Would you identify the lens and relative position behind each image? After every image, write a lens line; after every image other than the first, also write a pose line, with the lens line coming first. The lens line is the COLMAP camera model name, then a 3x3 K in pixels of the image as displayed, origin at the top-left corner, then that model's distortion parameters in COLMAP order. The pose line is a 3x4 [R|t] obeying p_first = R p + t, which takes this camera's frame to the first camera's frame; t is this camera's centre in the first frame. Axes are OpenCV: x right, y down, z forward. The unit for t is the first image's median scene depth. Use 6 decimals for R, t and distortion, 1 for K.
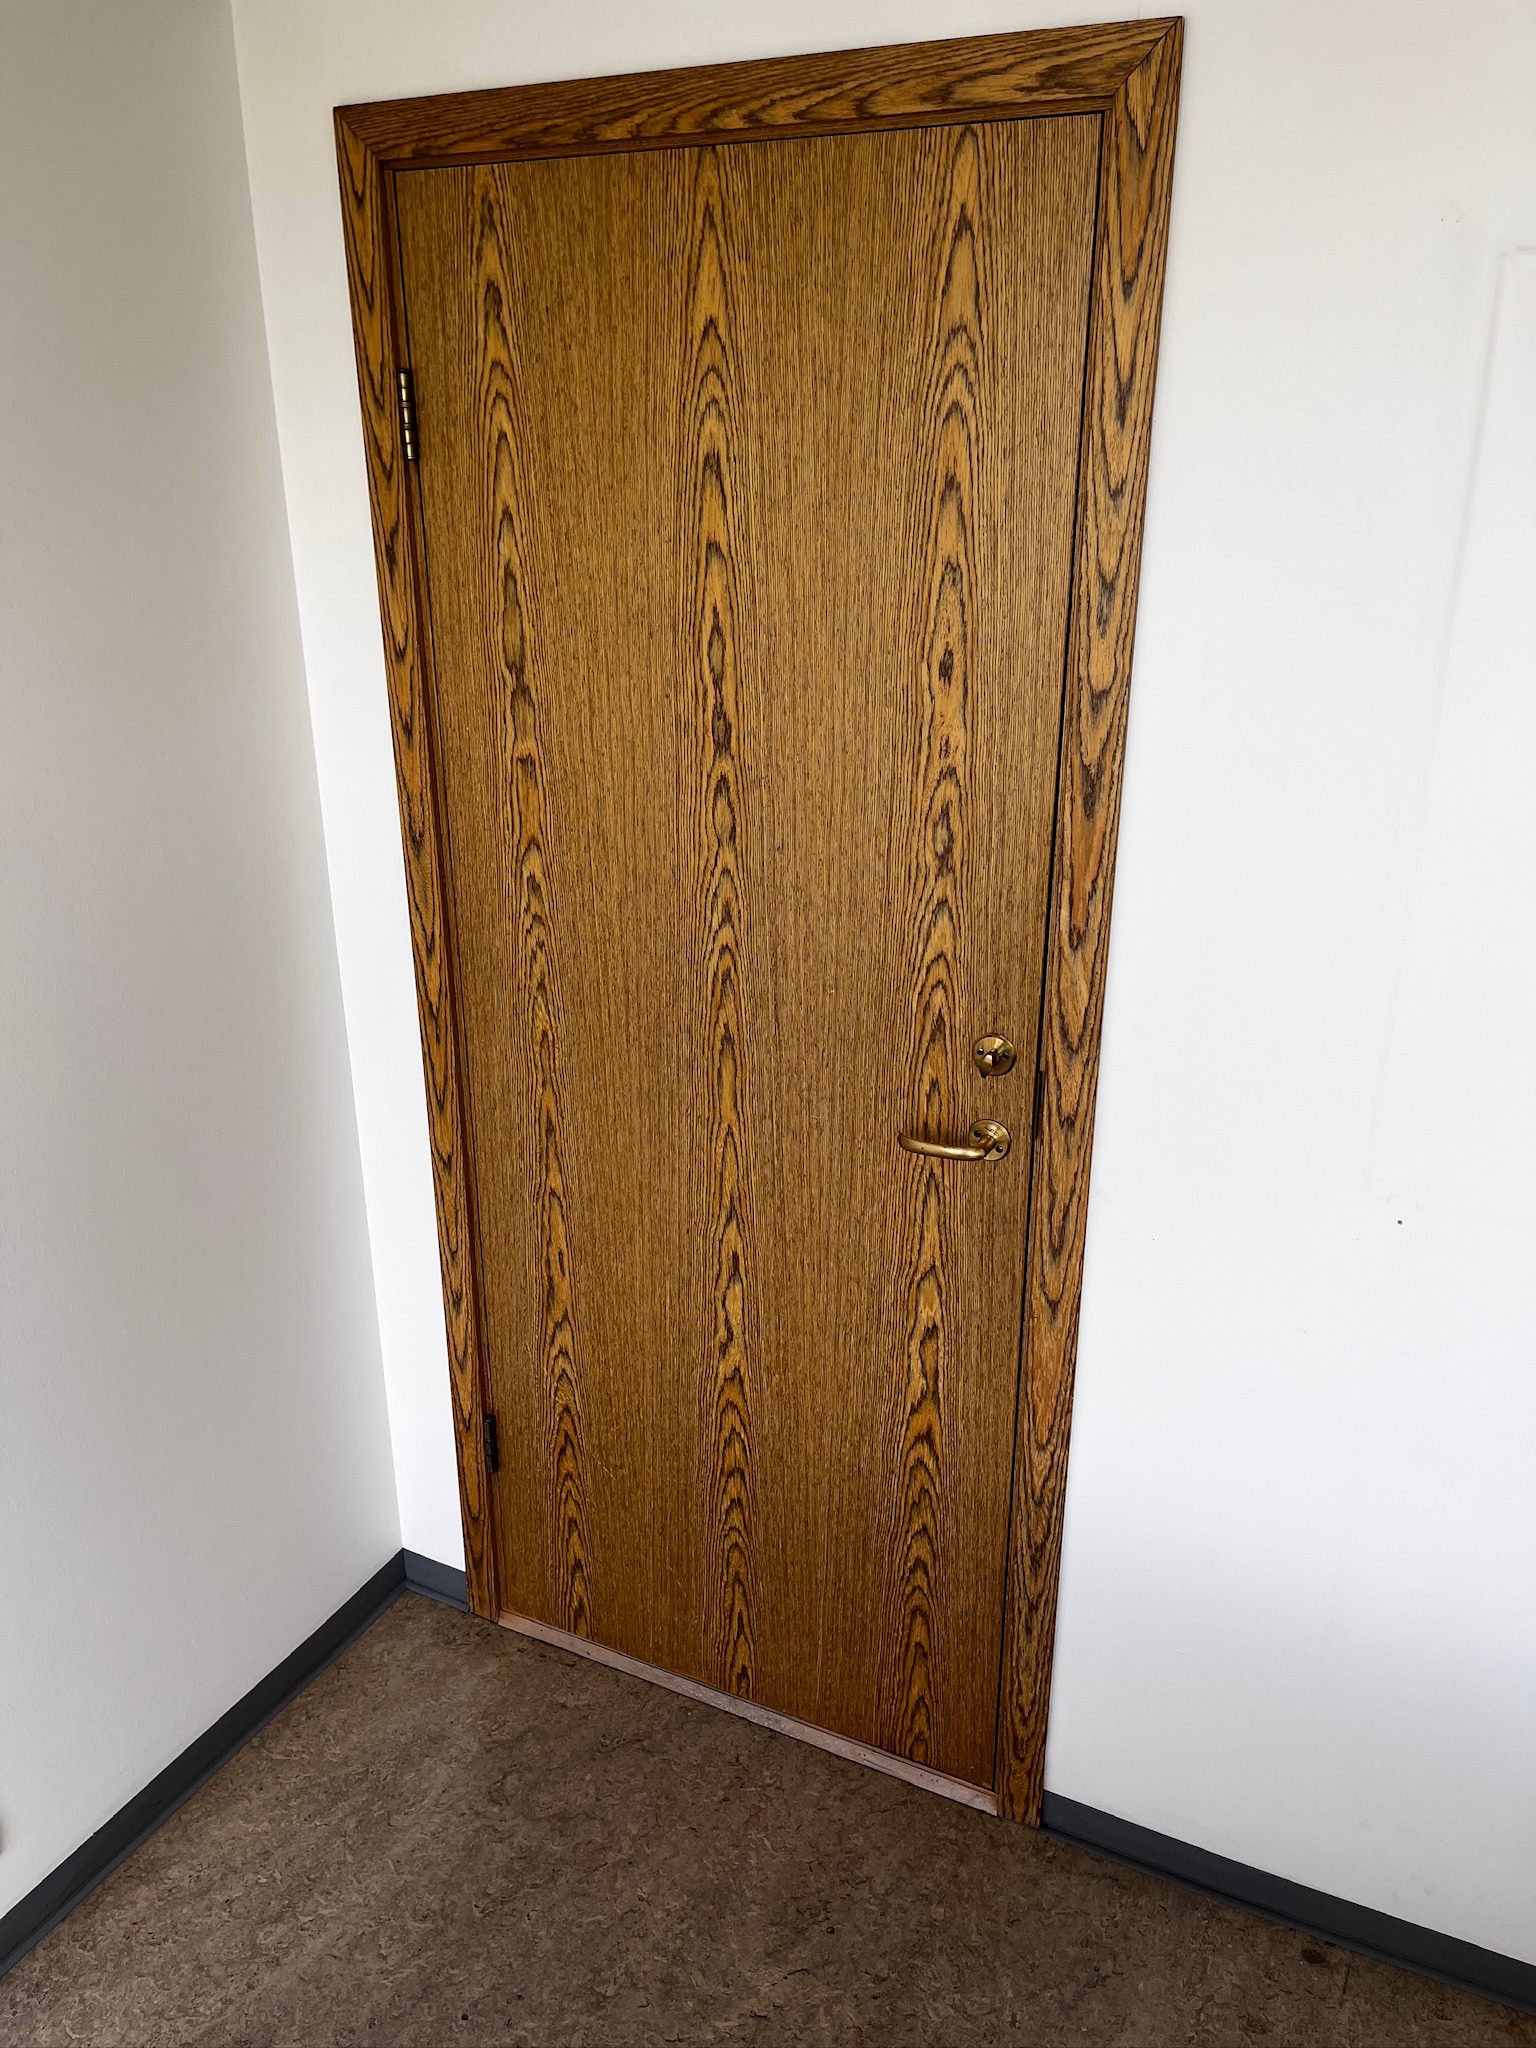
lens RADIAL K [[1533.7, 0, 773.8], [0, 1533.7, 1011.8], [0, 0, 1]] dist [0.069488, -0.100815]
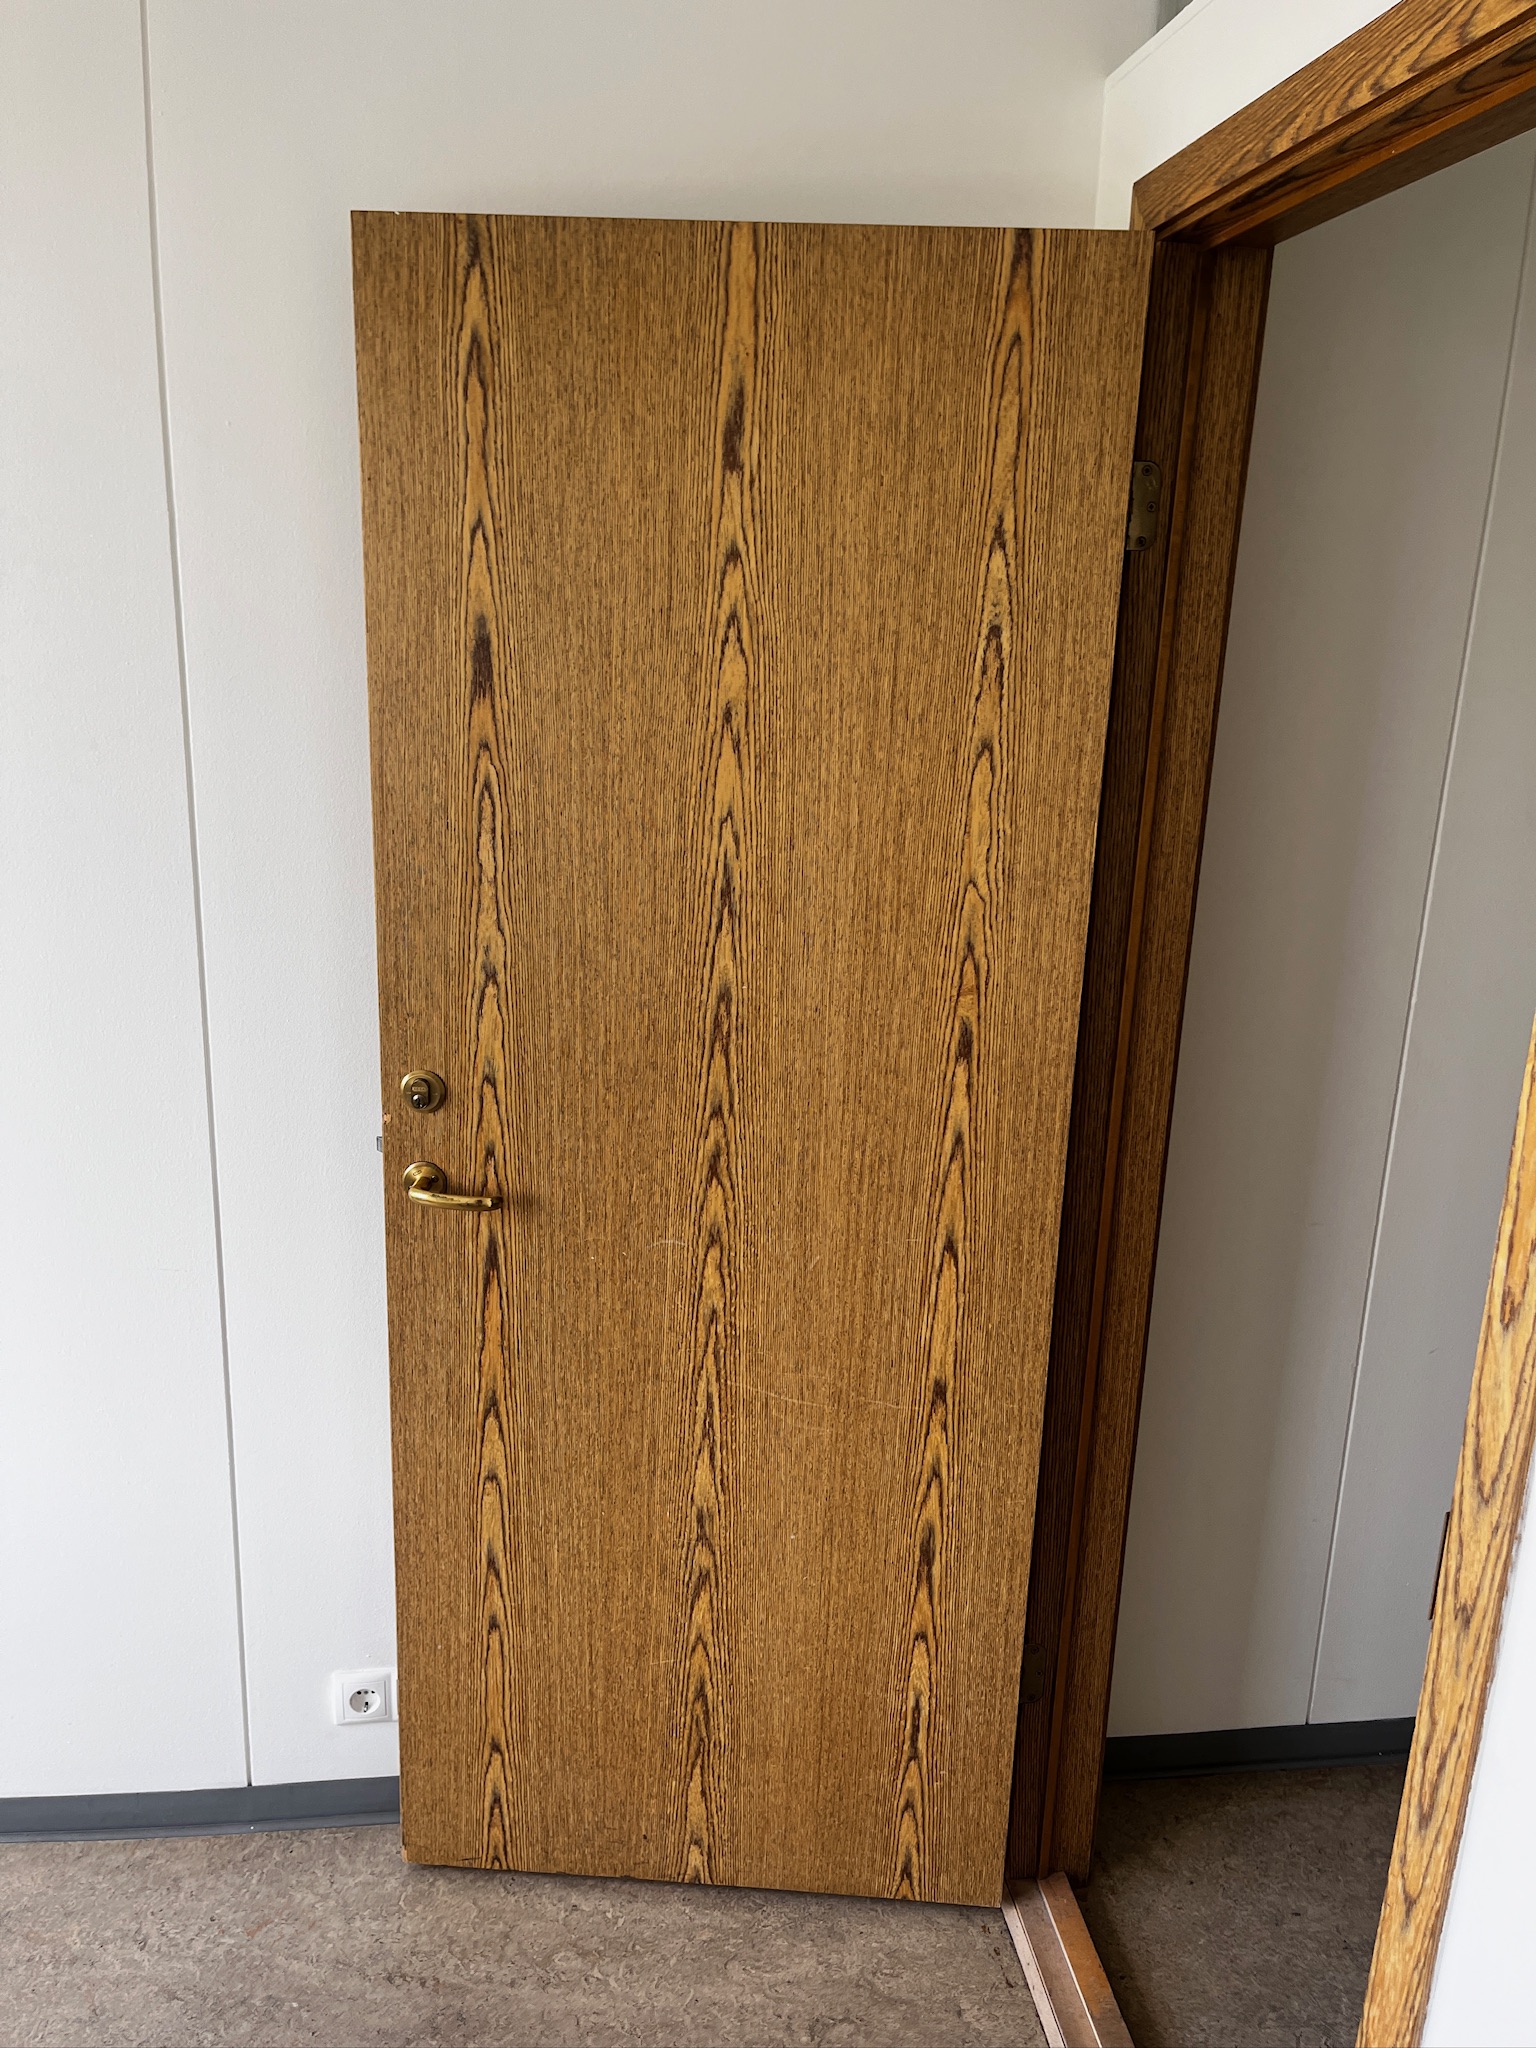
lens RADIAL K [[1516.8, 0, 791.6], [0, 1516.8, 1012.7], [0, 0, 1]] dist [0.233133, -0.313589]
pose [[0.563800, 0.237659, -0.790979, 0.447814], [-0.330460, 0.942615, 0.047673, -0.085047], [0.756919, 0.234508, 0.609983, 0.362764]]
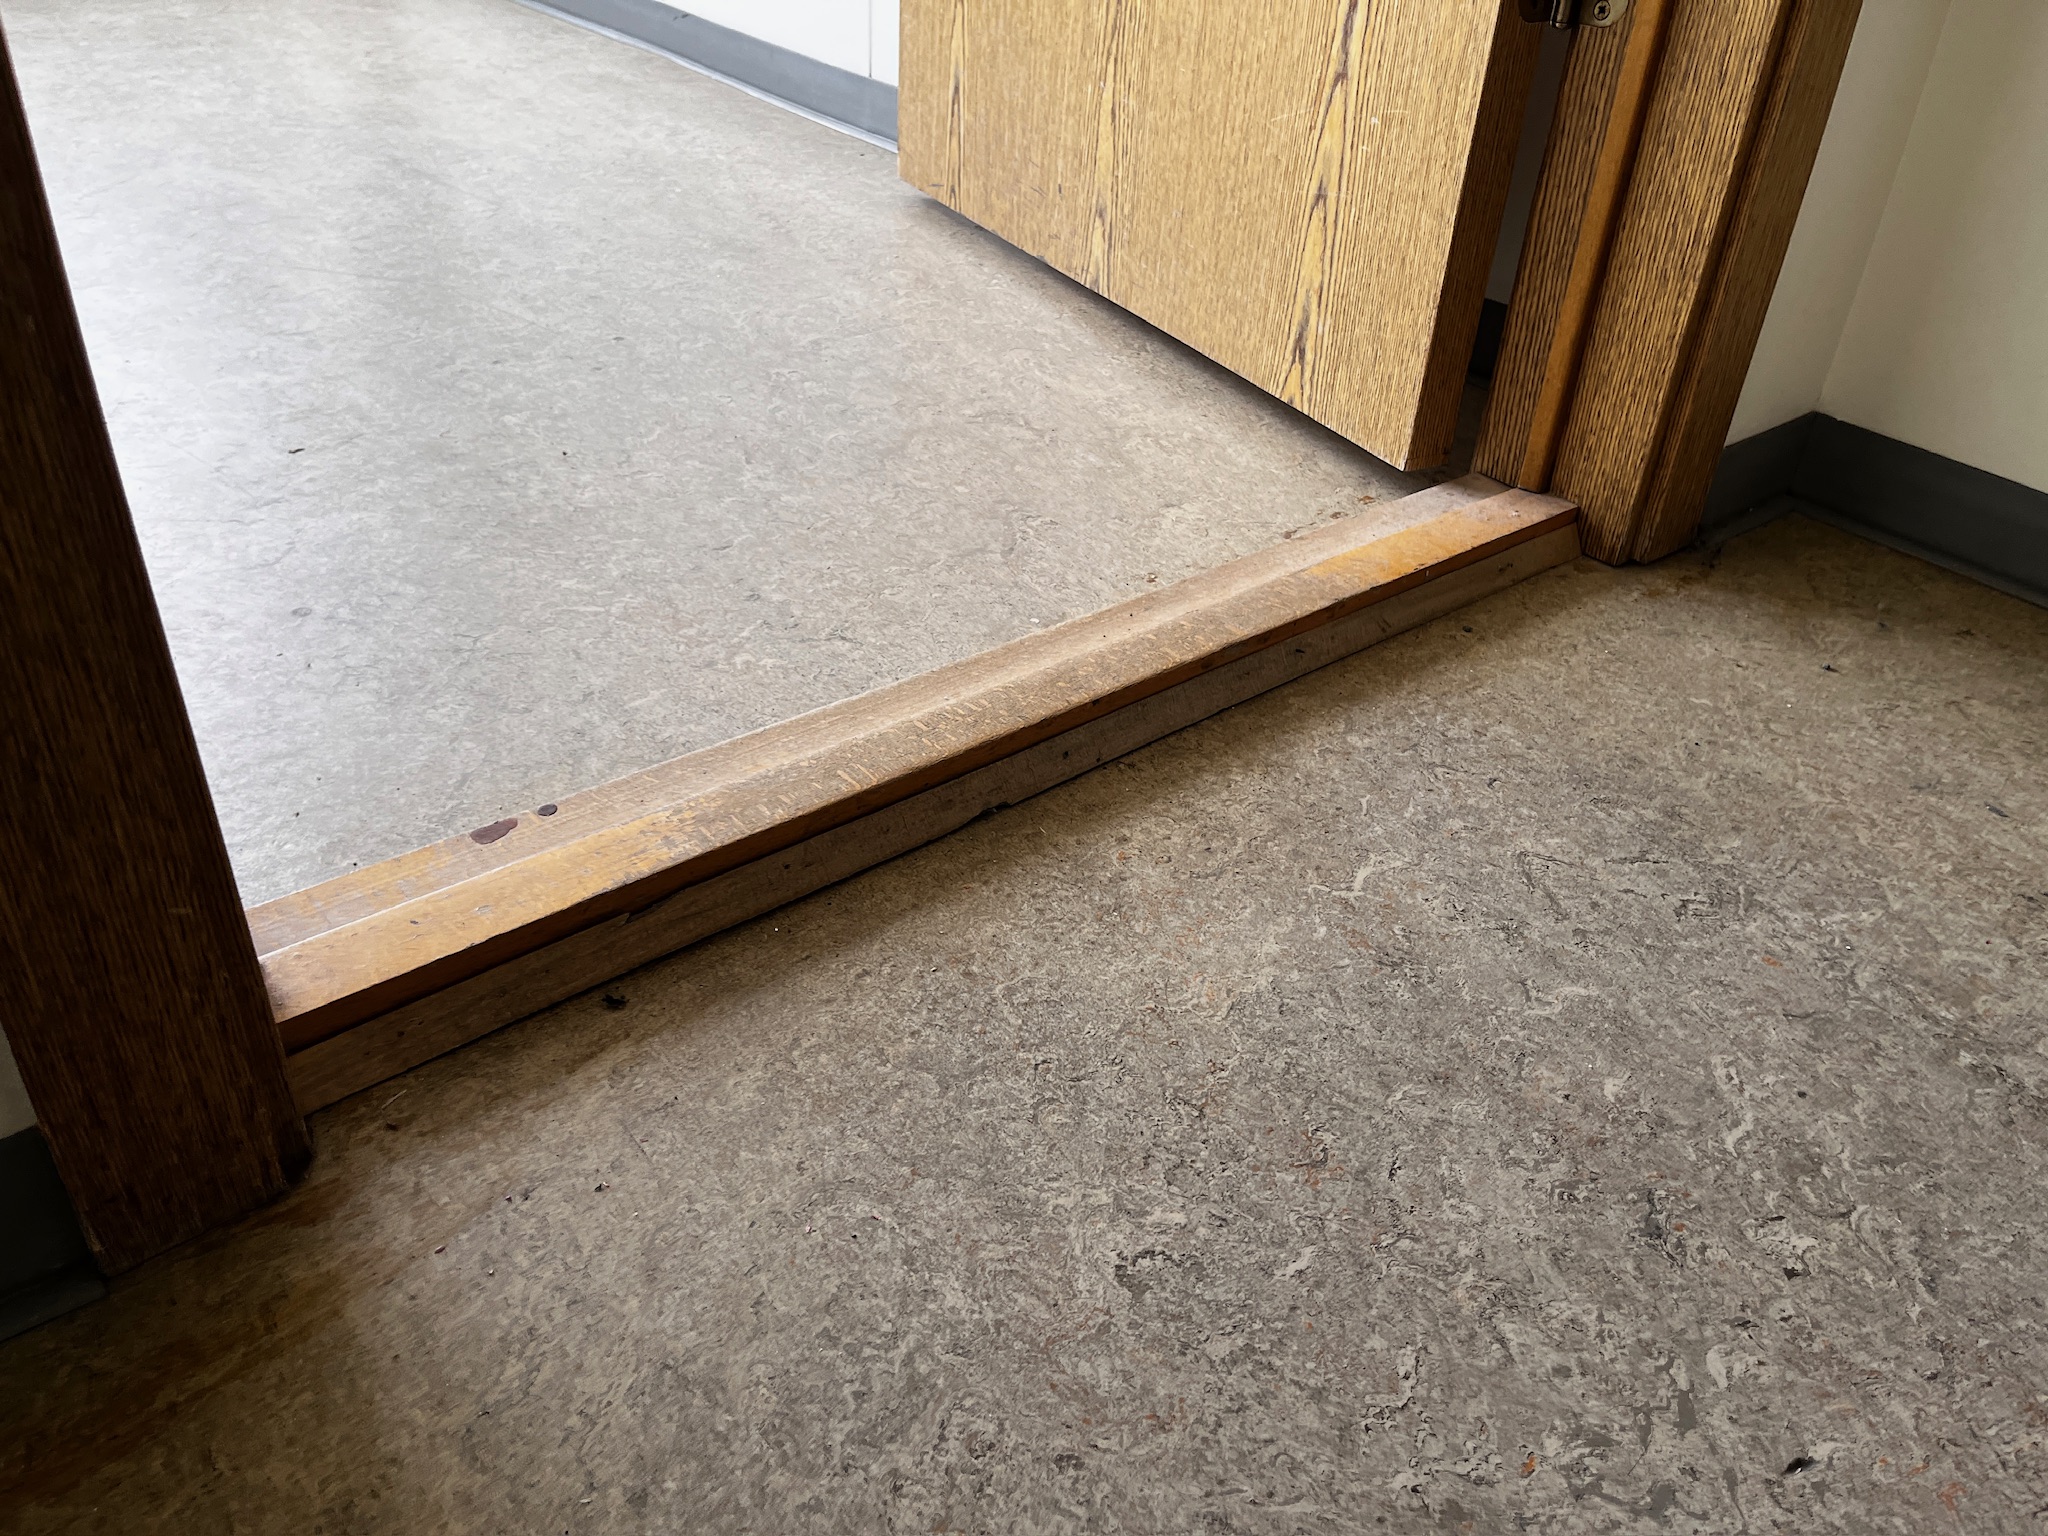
lens RADIAL K [[1533.7, 0, 1024.0], [0, 1533.7, 768.0], [0, 0, 1]] dist [0.069488, -0.100815]
pose [[-0.416566, 0.493482, -0.763510, 0.323246], [-0.368310, 0.676227, 0.638016, 0.291444], [0.831156, 0.546984, -0.099939, 1.318013]]
